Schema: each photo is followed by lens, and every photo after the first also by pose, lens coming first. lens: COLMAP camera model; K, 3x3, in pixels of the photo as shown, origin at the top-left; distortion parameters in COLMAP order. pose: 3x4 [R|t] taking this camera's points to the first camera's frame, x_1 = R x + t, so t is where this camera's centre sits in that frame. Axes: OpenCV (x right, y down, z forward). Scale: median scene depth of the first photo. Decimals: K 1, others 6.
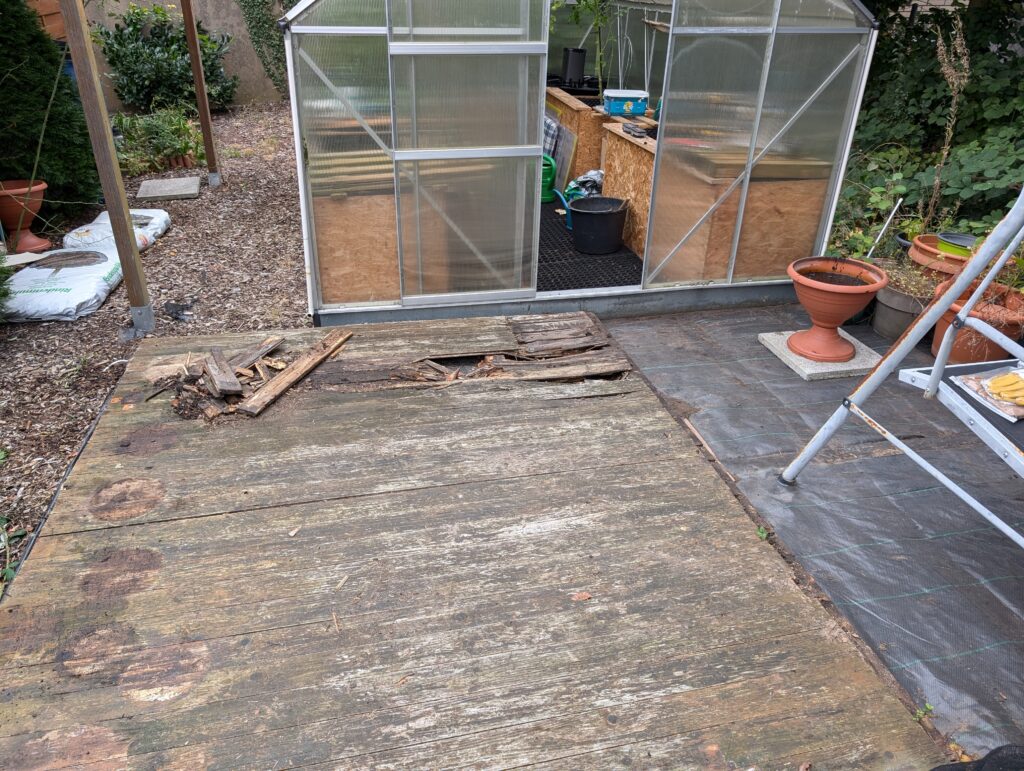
lens RADIAL K [[708.9, 0, 512.0], [0, 708.9, 385.5], [0, 0, 1]] dist [0.001372, -0.013847]
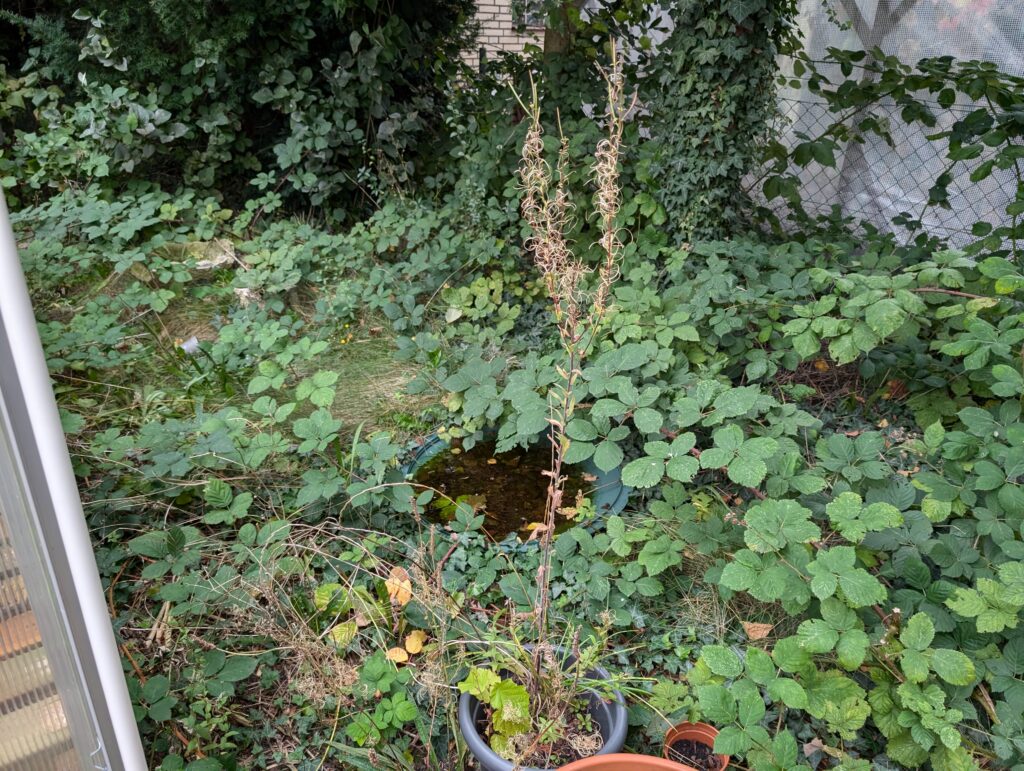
lens RADIAL K [[708.9, 0, 512.0], [0, 708.9, 385.5], [0, 0, 1]] dist [0.001372, -0.013847]
pose [[0.895404, -0.177210, 0.408471, 0.300926], [0.199477, 0.979827, -0.012184, -0.233413], [-0.398072, 0.092390, 0.912690, 0.444693]]
